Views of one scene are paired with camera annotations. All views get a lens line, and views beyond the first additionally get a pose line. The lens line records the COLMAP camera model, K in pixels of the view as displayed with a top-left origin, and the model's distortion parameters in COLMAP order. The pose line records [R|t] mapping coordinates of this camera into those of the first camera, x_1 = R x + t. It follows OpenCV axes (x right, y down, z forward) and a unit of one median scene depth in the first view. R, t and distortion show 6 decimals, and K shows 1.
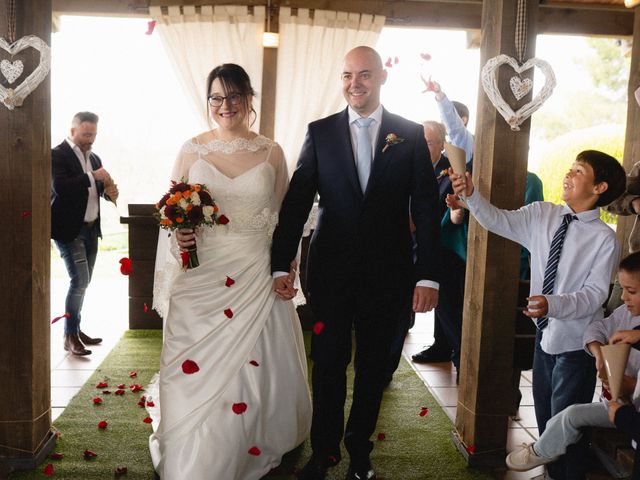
lens RADIAL K [[695.0, 0, 320.0], [0, 695.0, 240.0], [0, 0, 1]] dist [-0.055850, 0.042360]
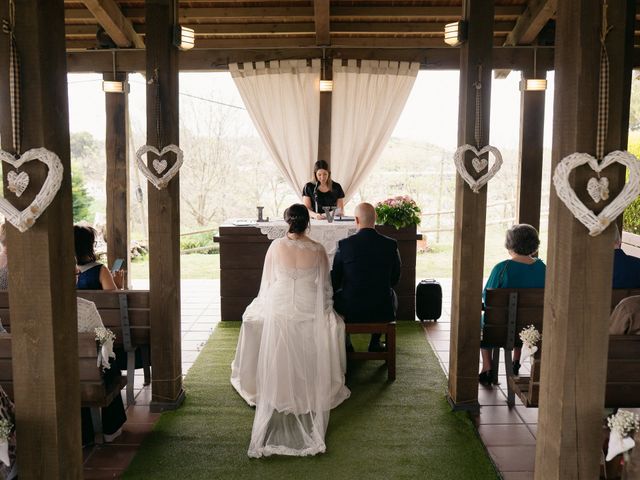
lens RADIAL K [[695.0, 0, 320.0], [0, 695.0, 240.0], [0, 0, 1]] dist [-0.055850, 0.042360]
pose [[0.995098, -0.015103, -0.097730, 0.035574], [0.016735, 0.999734, 0.015895, -0.035265], [0.097464, -0.017453, 0.995086, -0.240401]]
